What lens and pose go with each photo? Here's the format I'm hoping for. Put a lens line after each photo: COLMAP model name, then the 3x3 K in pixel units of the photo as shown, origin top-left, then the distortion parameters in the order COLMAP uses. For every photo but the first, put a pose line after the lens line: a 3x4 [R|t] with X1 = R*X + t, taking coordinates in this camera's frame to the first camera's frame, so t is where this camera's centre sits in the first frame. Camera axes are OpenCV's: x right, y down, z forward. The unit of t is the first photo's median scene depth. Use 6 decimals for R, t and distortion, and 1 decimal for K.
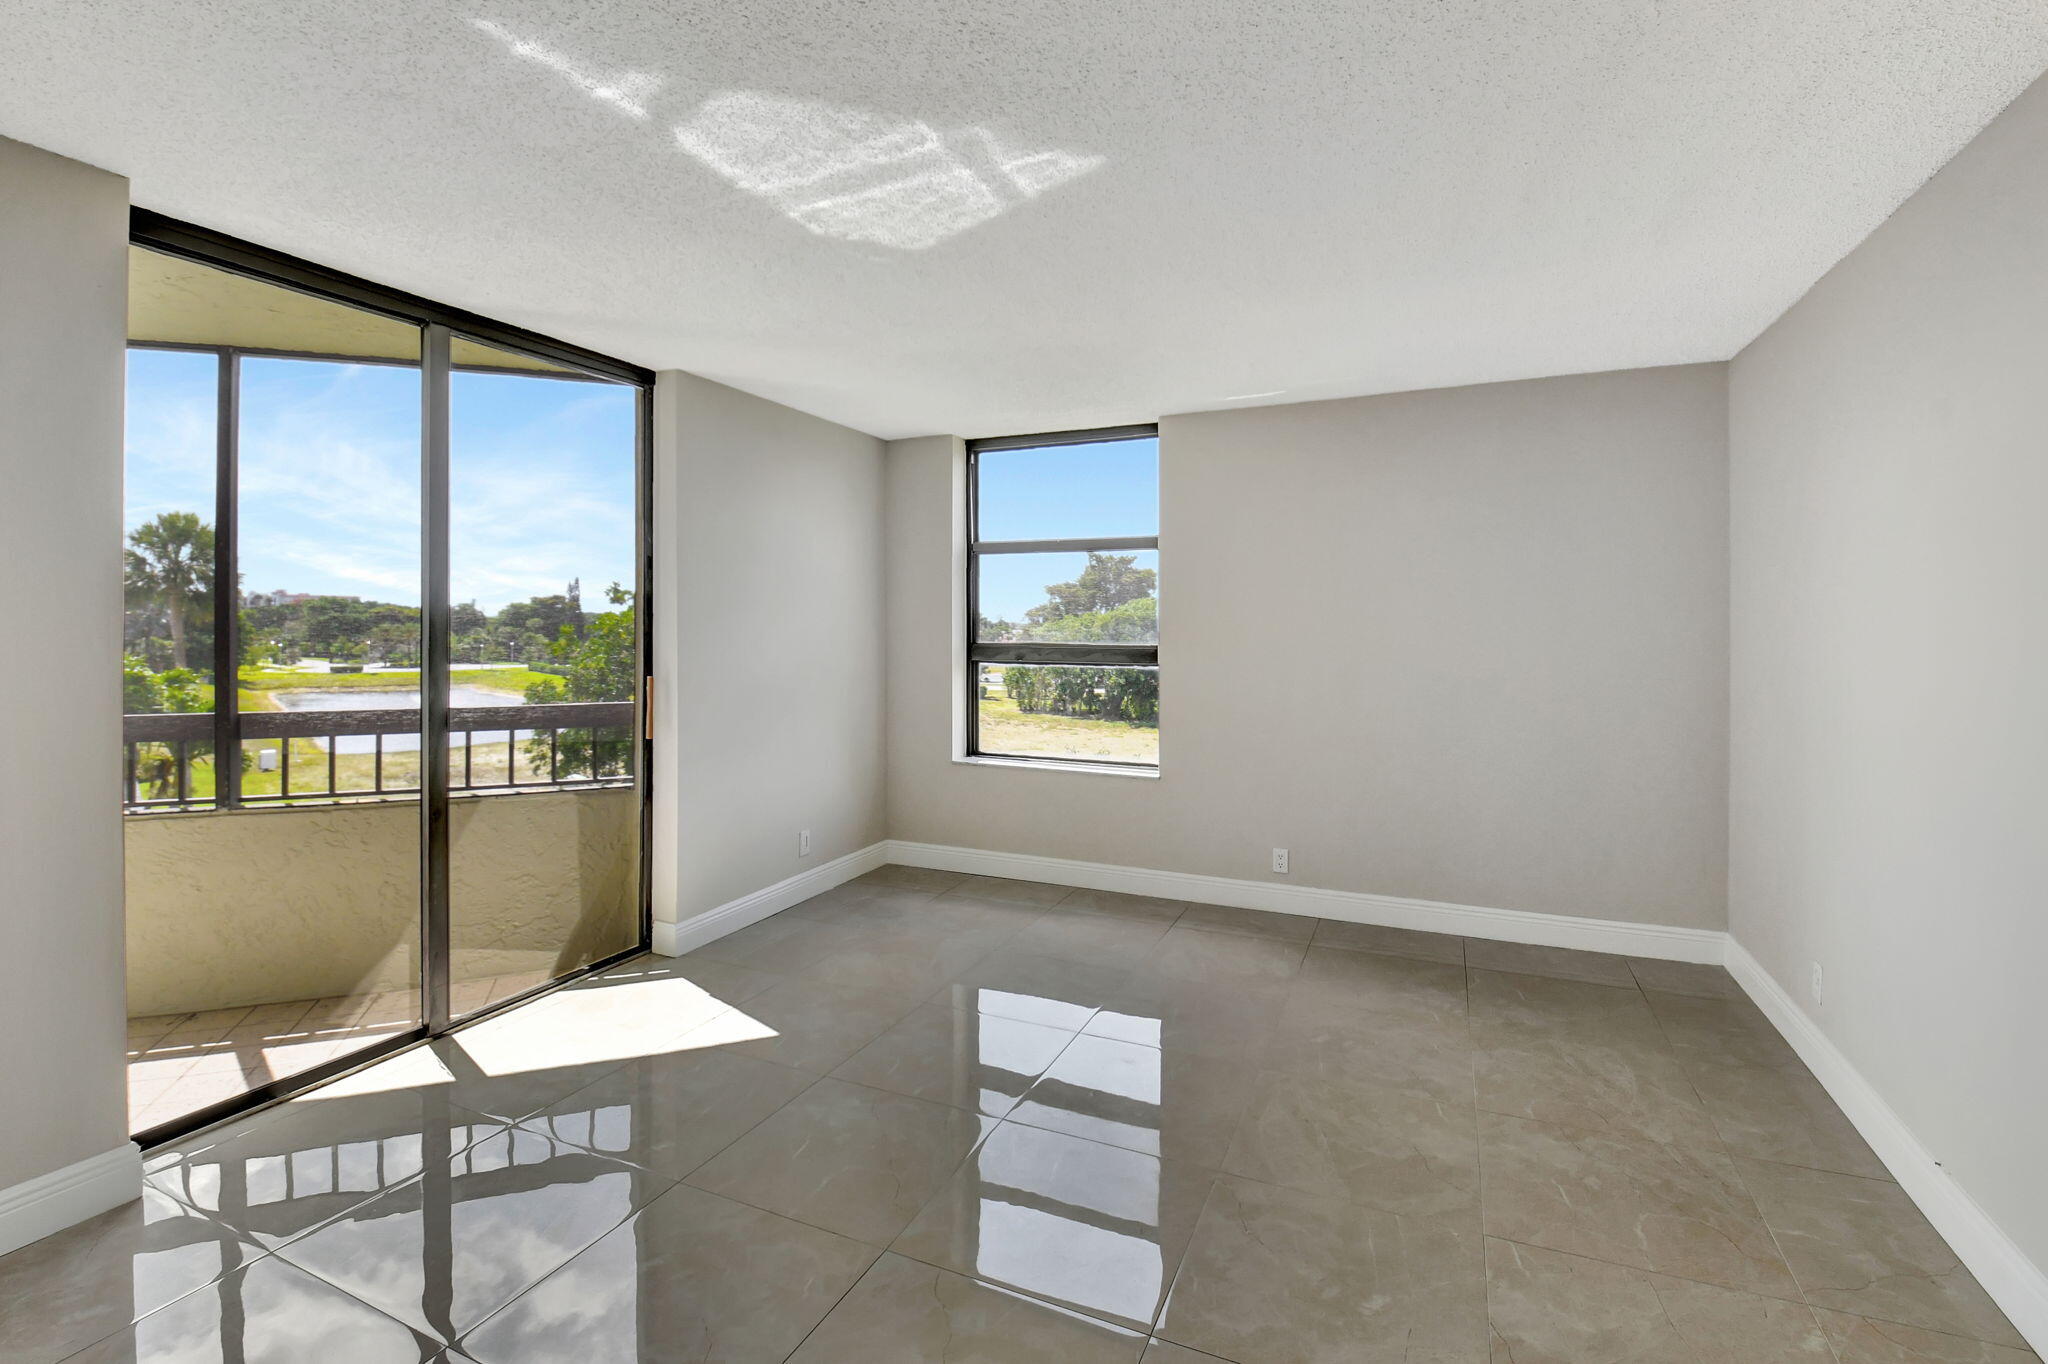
lens RADIAL K [[929.7, 0, 1021.5], [0, 929.7, 635.1], [0, 0, 1]] dist [-0.018591, -0.000251]
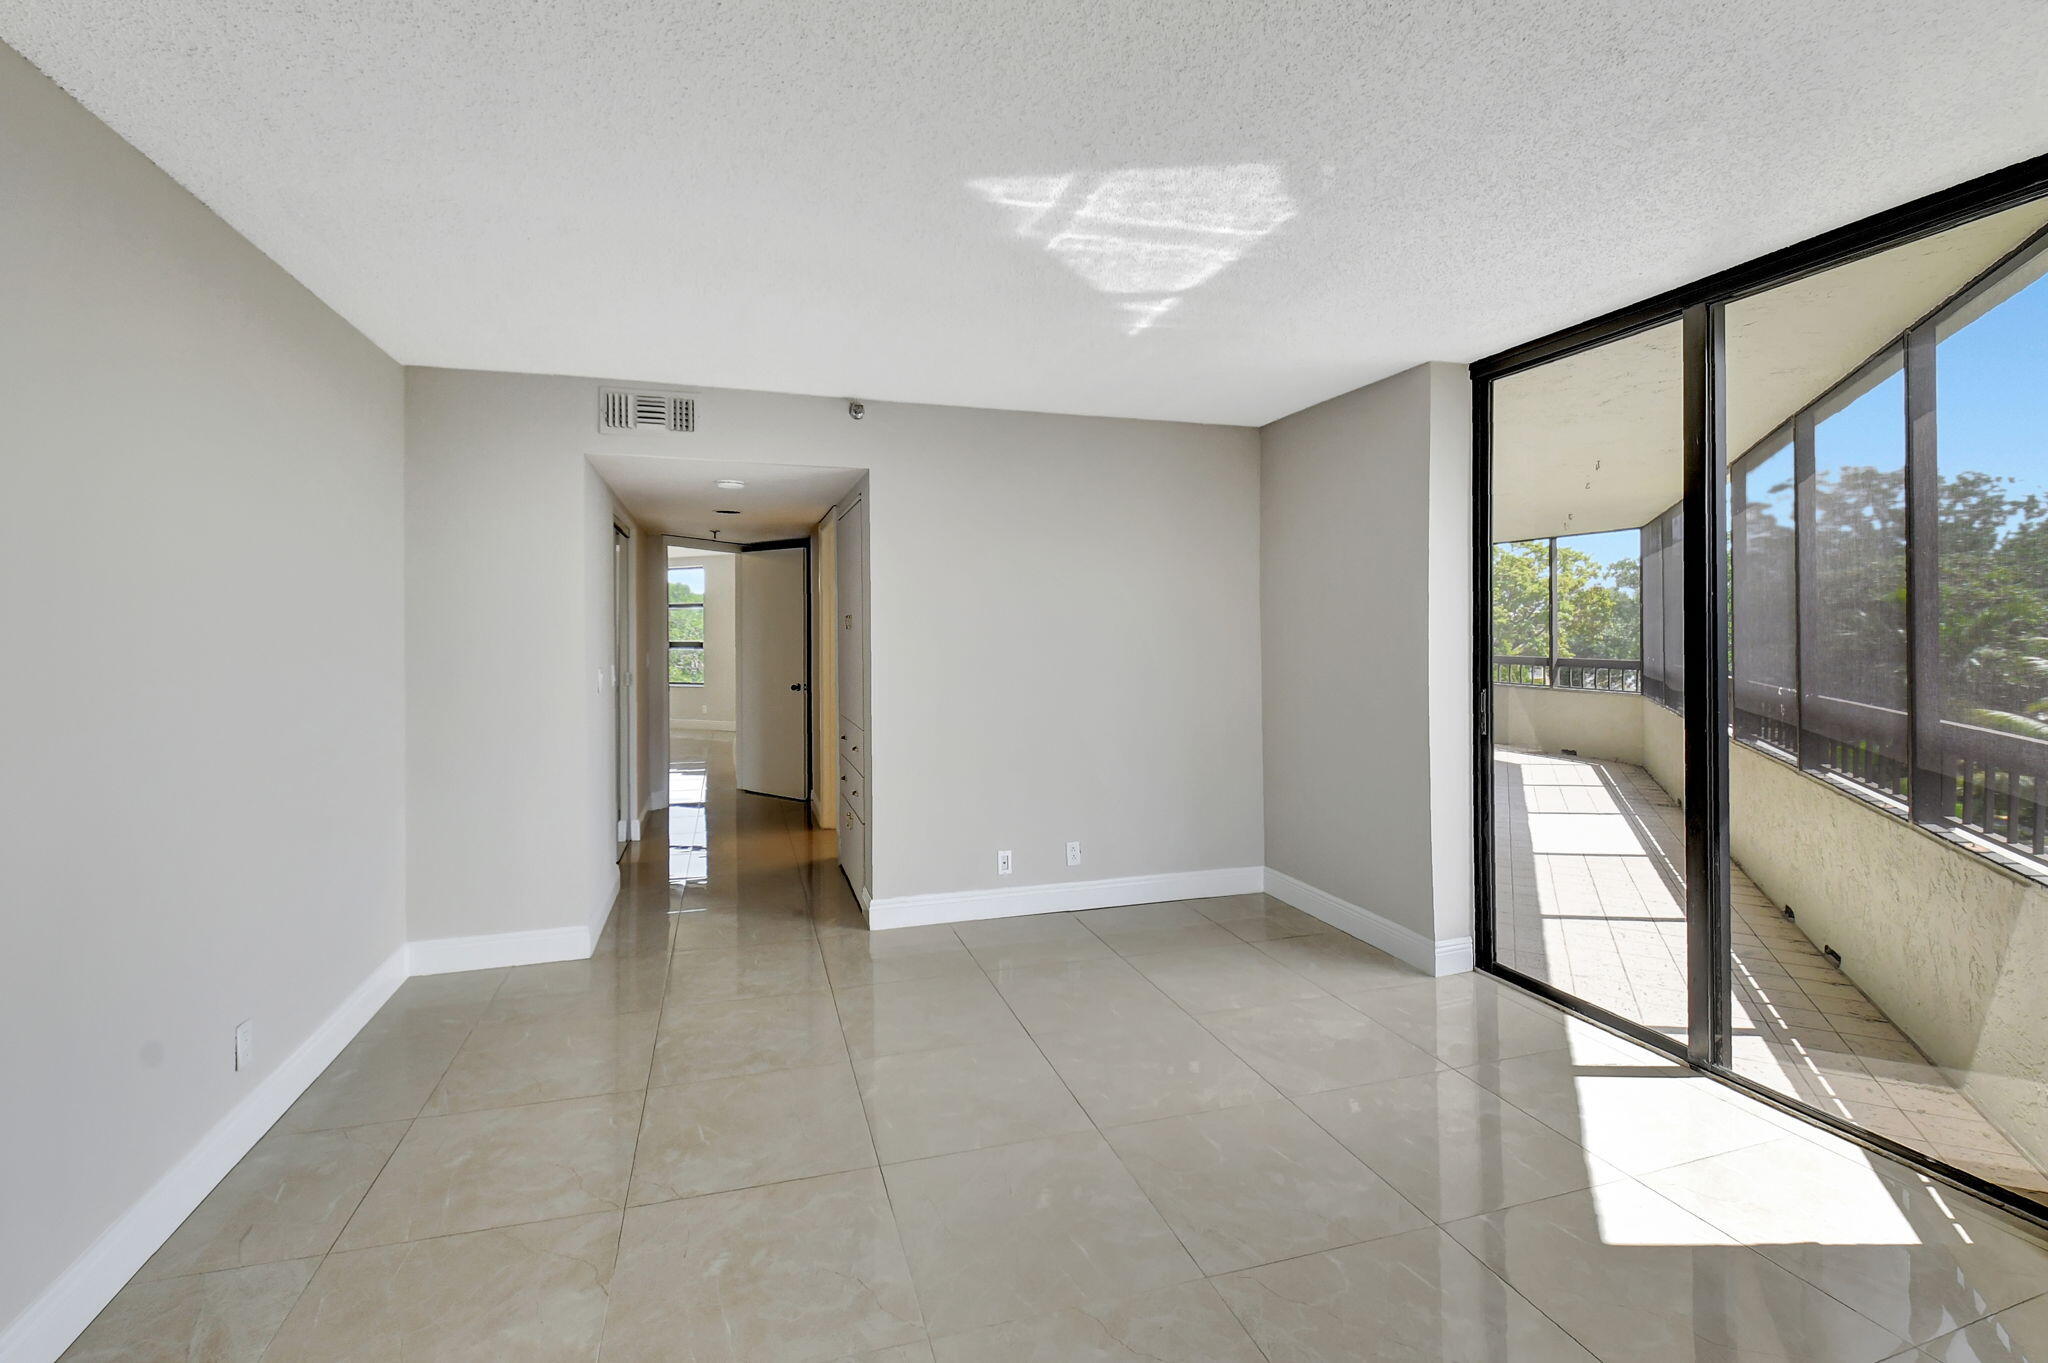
lens RADIAL K [[978.1, 0, 1027.5], [0, 978.1, 667.1], [0, 0, 1]] dist [-0.000437, -0.000250]
pose [[-0.749741, 0.015076, -0.661559, 0.742117], [-0.002390, 0.999672, 0.025490, 0.004947], [0.661727, 0.020692, -0.749460, 1.798946]]
